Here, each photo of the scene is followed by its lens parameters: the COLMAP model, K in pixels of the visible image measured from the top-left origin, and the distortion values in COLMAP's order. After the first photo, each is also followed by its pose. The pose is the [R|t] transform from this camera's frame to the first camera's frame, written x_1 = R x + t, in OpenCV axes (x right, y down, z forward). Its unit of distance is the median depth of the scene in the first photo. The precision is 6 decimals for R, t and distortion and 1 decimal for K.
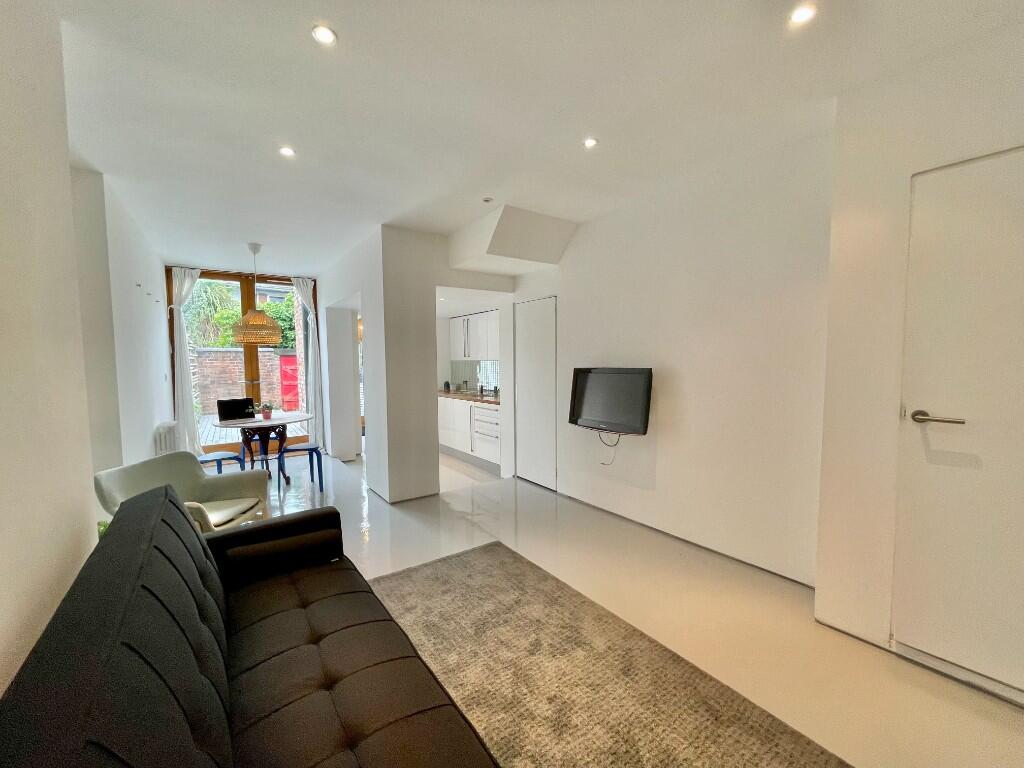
lens RADIAL K [[415.2, 0, 508.8], [0, 415.2, 384.1], [0, 0, 1]] dist [-0.001234, -0.000090]
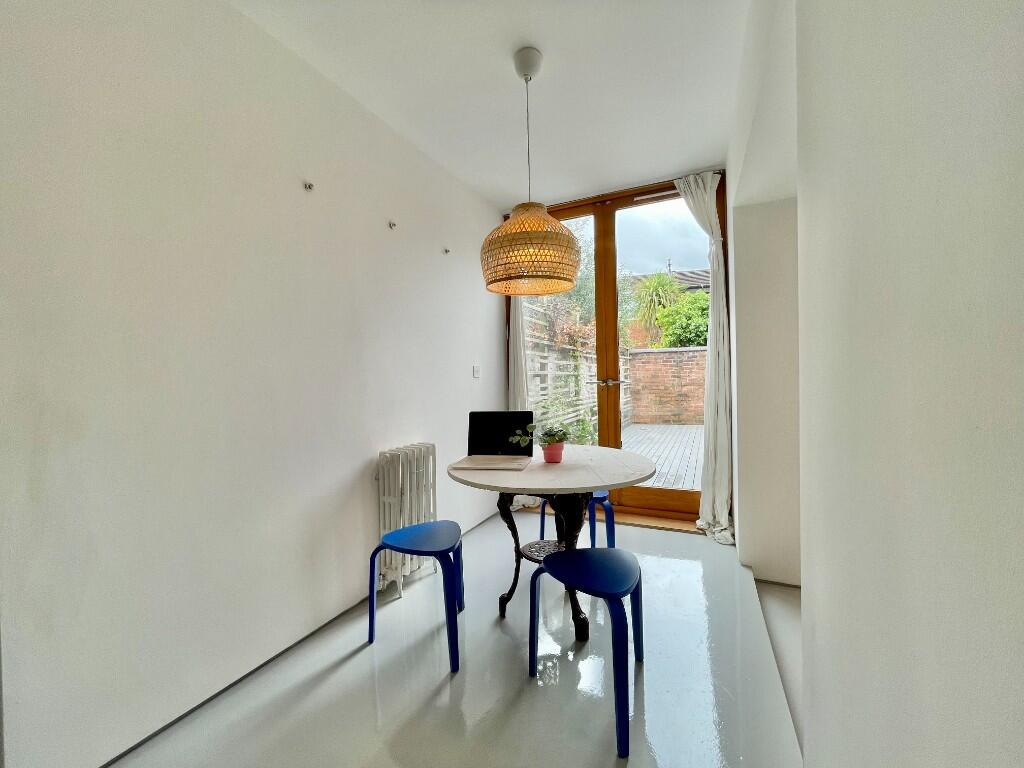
lens RADIAL K [[415.2, 0, 508.8], [0, 415.2, 384.1], [0, 0, 1]] dist [-0.001234, -0.000090]
pose [[0.502698, 0.011421, -0.864387, -0.236636], [-0.032765, 0.999446, -0.005849, 0.006965], [0.863841, 0.031262, 0.502793, 0.748409]]
